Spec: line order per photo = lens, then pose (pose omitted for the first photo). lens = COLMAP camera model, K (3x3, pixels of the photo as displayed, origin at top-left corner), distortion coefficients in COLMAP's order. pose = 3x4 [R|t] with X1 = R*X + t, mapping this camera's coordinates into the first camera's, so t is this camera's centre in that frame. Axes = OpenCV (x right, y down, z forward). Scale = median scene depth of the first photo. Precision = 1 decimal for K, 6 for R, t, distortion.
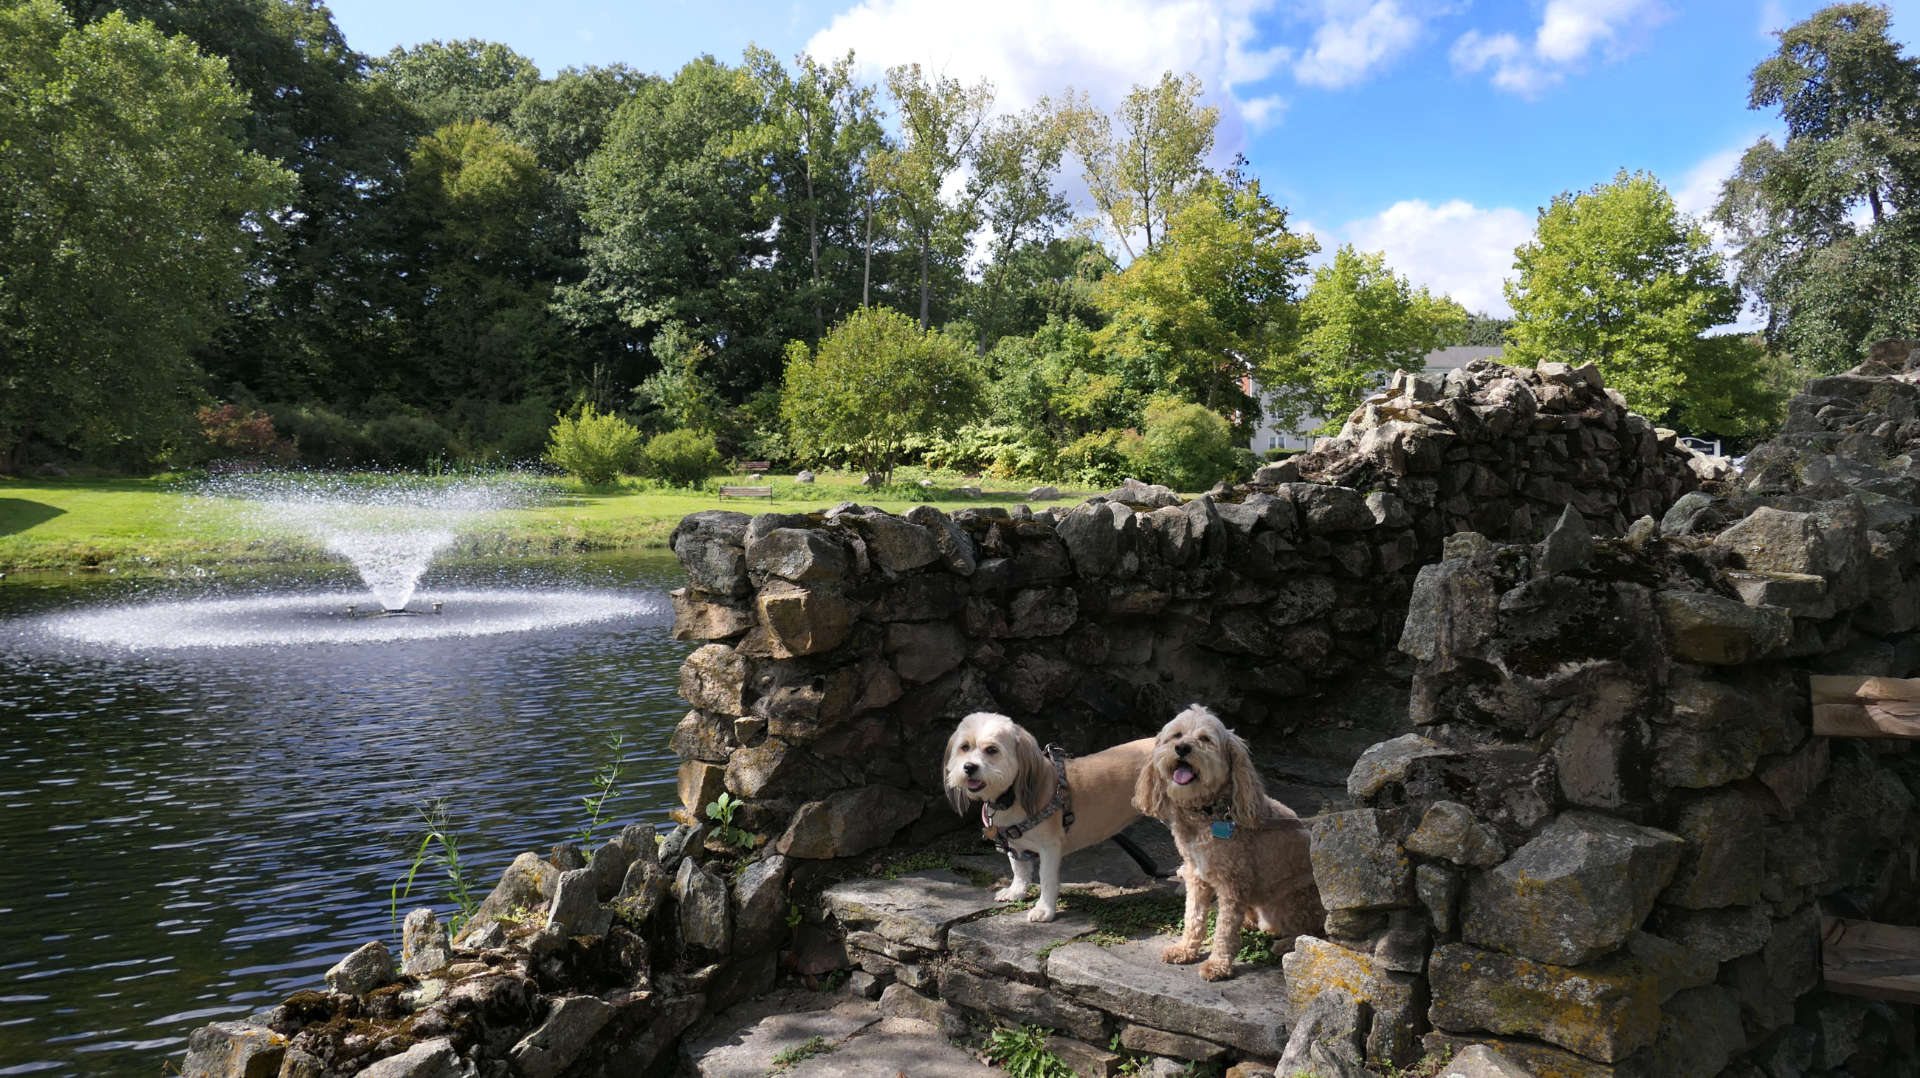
lens RADIAL K [[1473.1, 0, 962.2], [0, 1473.1, 526.0], [0, 0, 1]] dist [-0.023926, 0.002851]
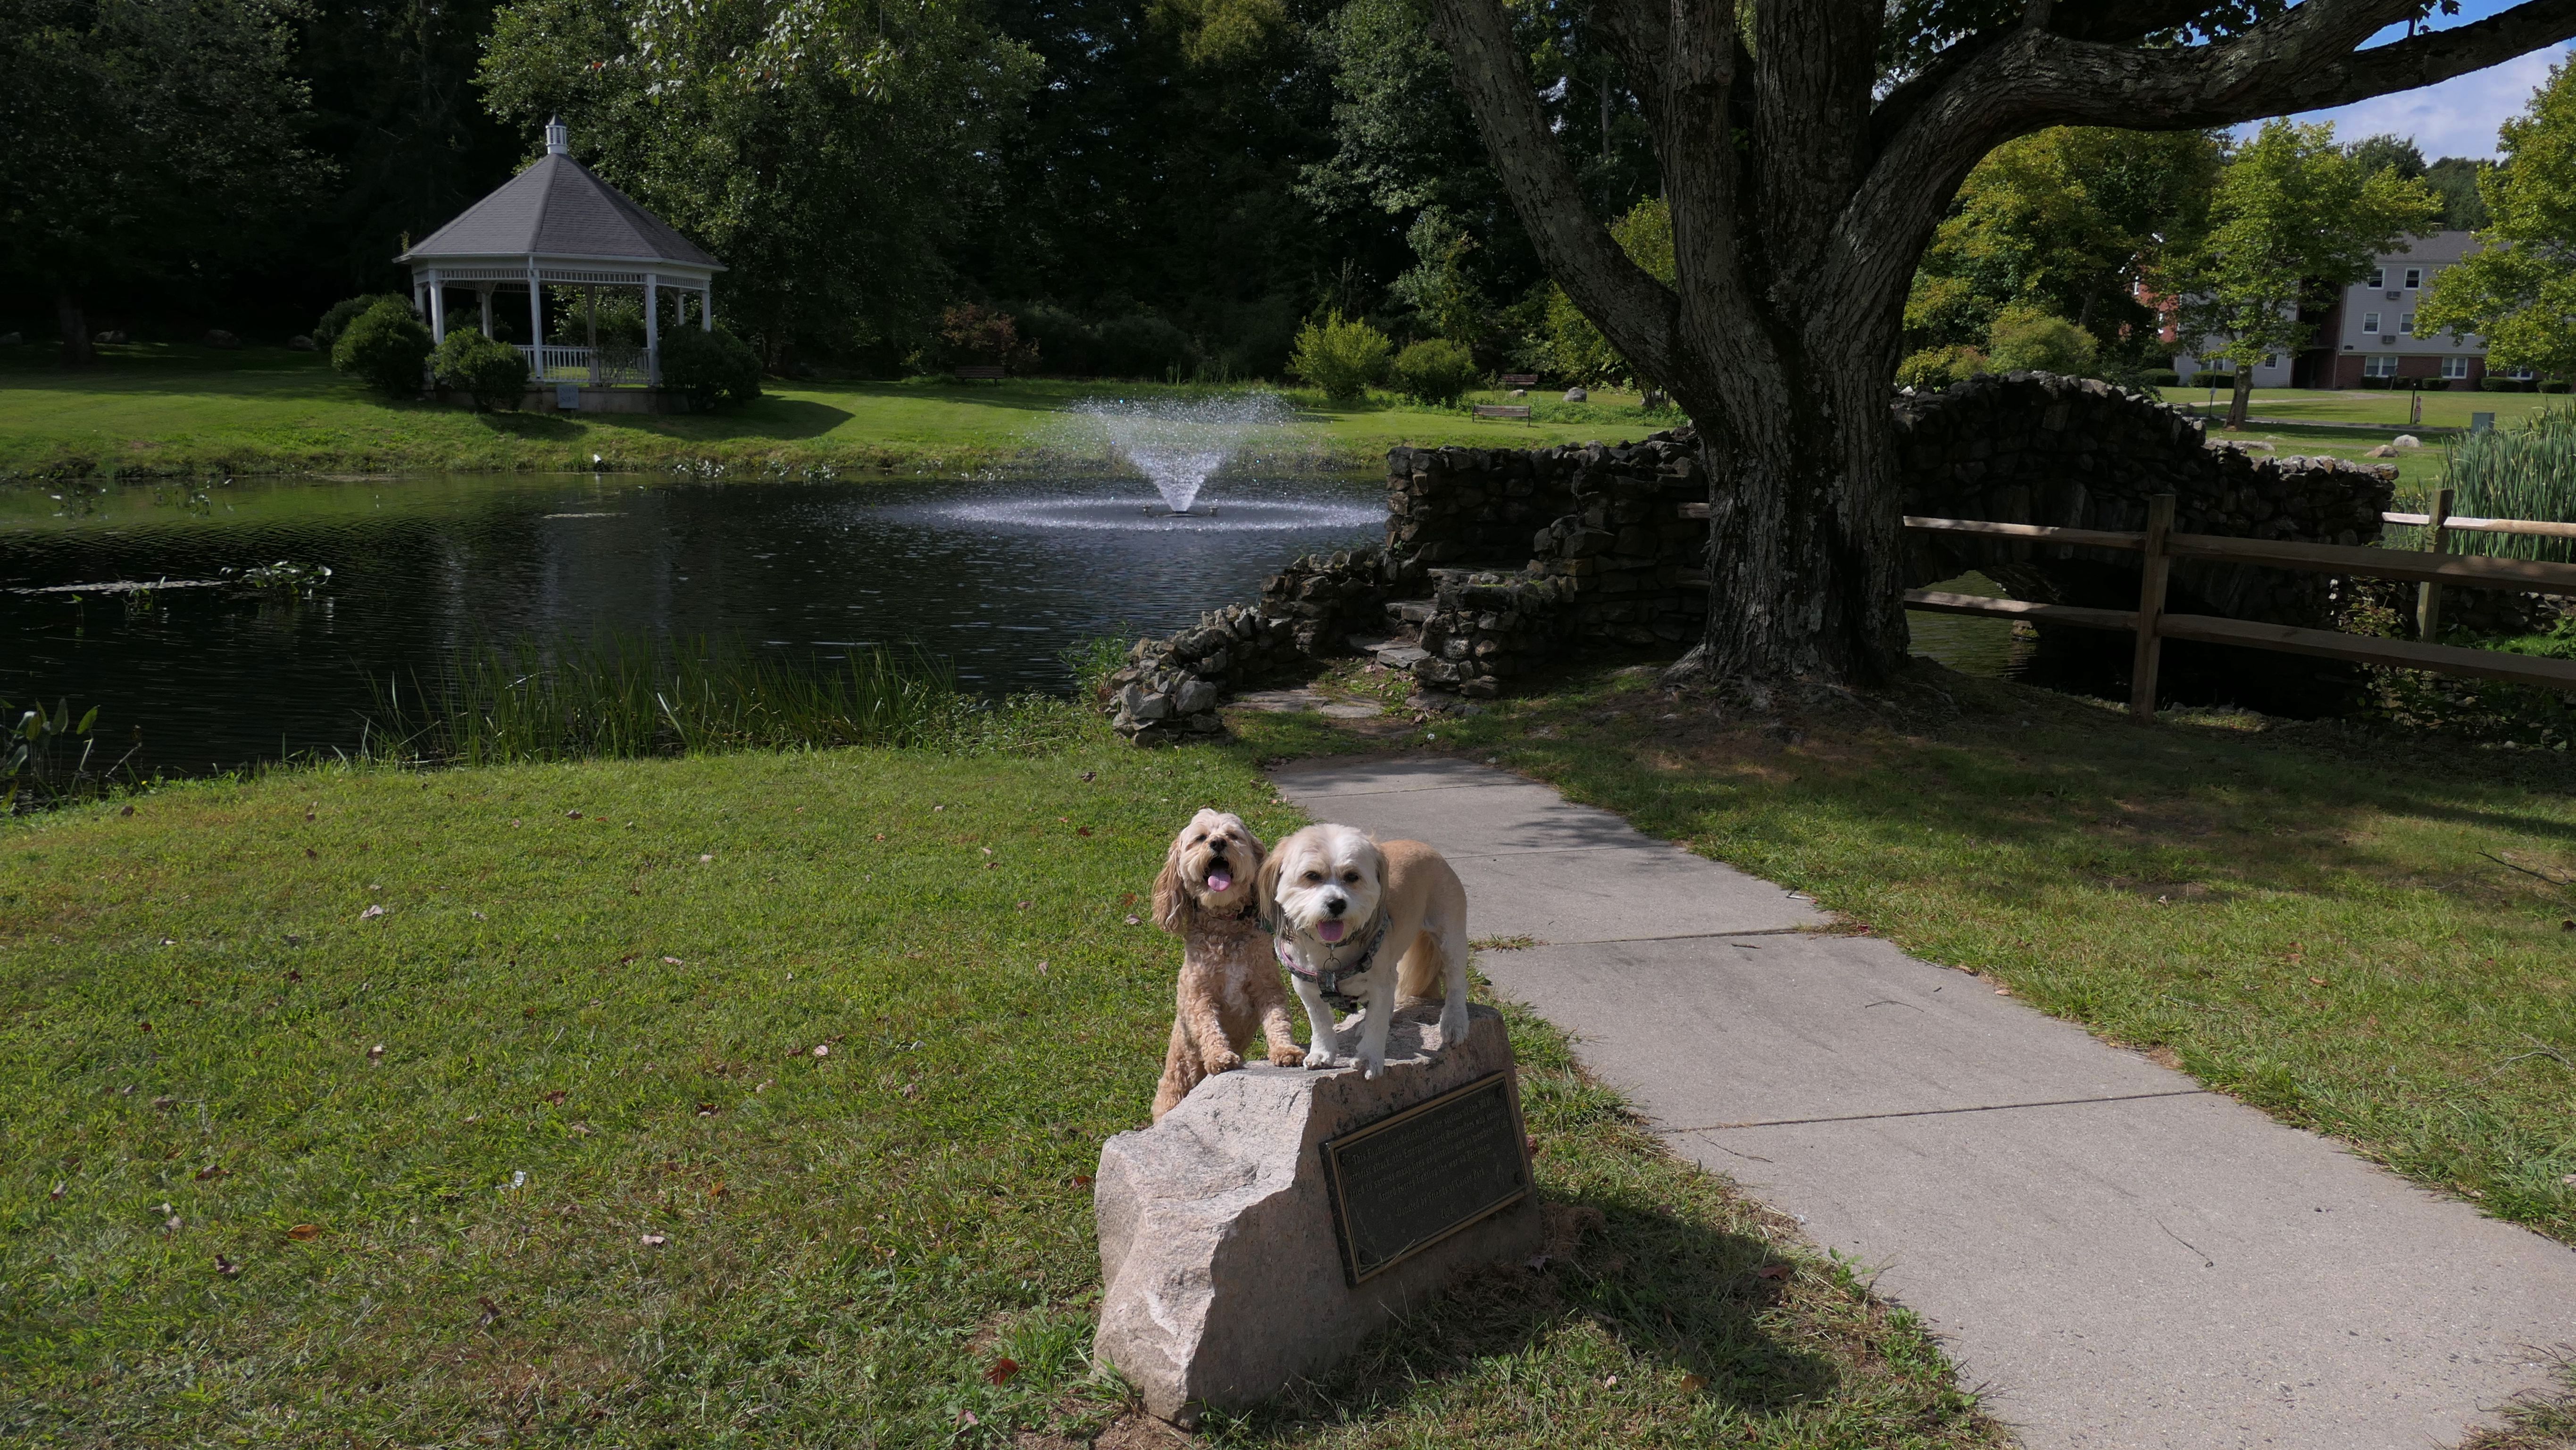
lens RADIAL K [[1976.4, 0, 1295.0], [0, 1976.4, 725.4], [0, 0, 1]] dist [-0.023926, 0.002851]
pose [[0.965148, 0.067592, -0.252826, 0.040769], [-0.031944, 0.989275, 0.142531, -0.000934], [0.259749, -0.129487, 0.956955, -0.178627]]
